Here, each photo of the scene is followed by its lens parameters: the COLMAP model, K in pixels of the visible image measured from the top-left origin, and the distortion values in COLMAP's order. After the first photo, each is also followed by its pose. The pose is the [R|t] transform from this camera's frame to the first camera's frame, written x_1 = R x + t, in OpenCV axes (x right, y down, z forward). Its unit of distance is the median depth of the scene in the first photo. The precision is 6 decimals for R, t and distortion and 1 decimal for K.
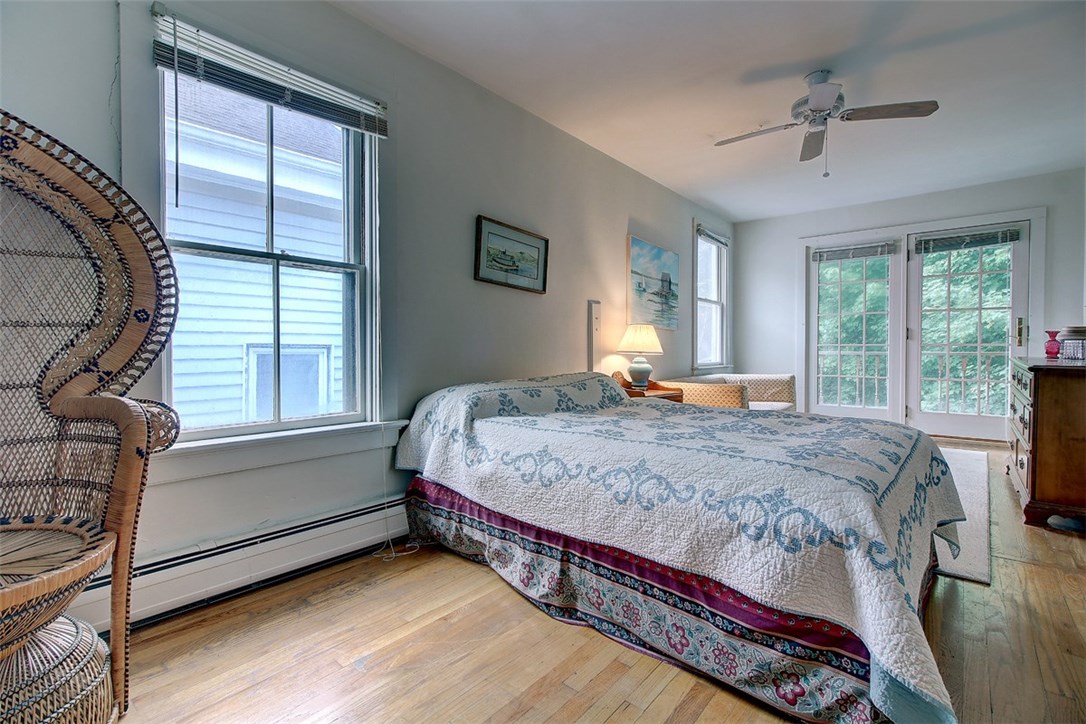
lens RADIAL K [[501.0, 0, 540.3], [0, 501.0, 357.0], [0, 0, 1]] dist [0.005497, -0.000917]
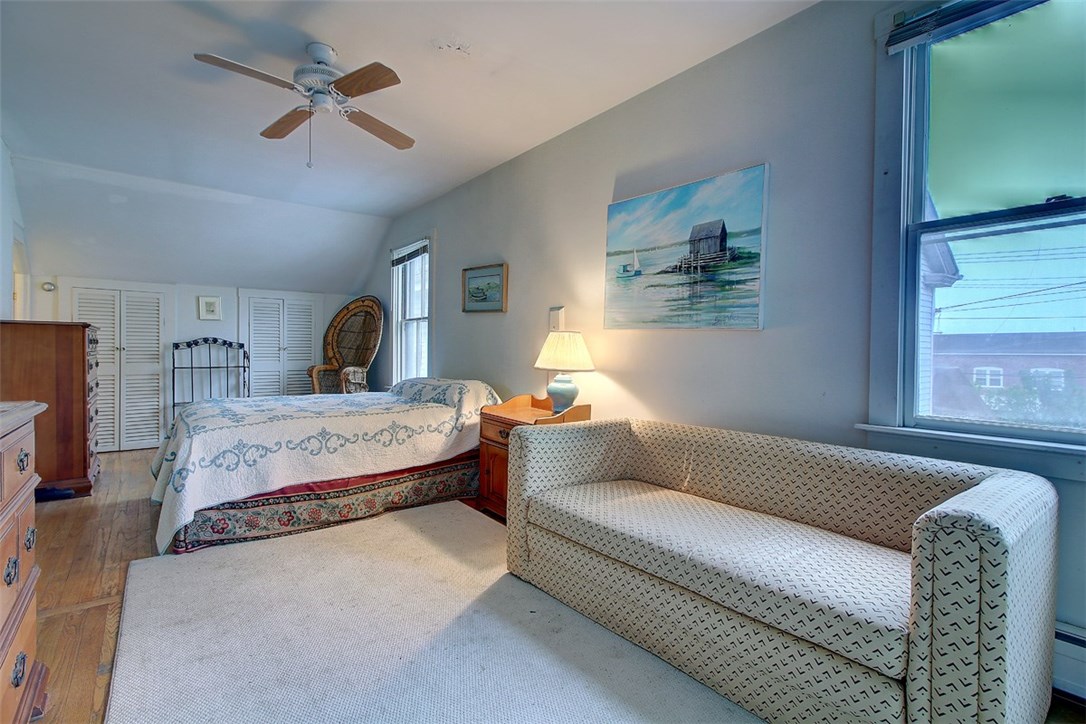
lens RADIAL K [[501.0, 0, 542.1], [0, 501.0, 358.4], [0, 0, 1]] dist [0.005497, -0.000917]
pose [[-0.197320, 0.013990, -0.980239, 0.882624], [-0.026150, 0.999467, 0.019529, -0.034878], [0.979990, 0.029487, -0.196849, 1.035007]]
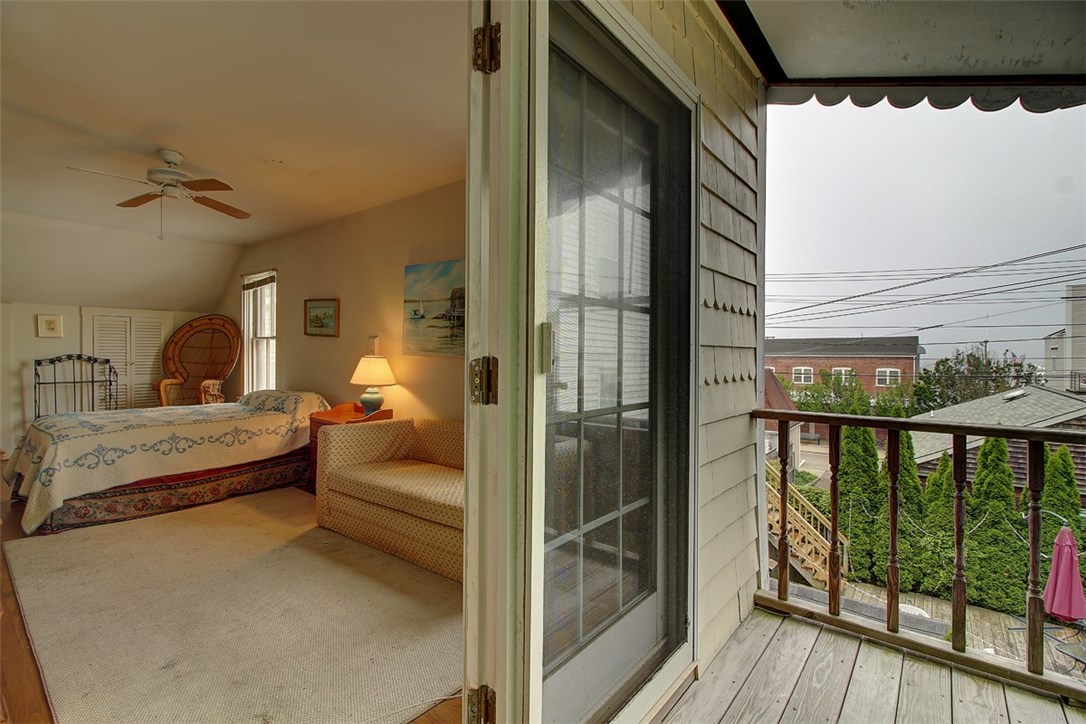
lens RADIAL K [[501.0, 0, 541.2], [0, 501.0, 358.1], [0, 0, 1]] dist [0.005497, -0.000917]
pose [[0.020653, 0.009786, -0.999739, 1.160122], [-0.022270, 0.999708, 0.009326, -0.072792], [0.999539, 0.022072, 0.020865, 1.230539]]
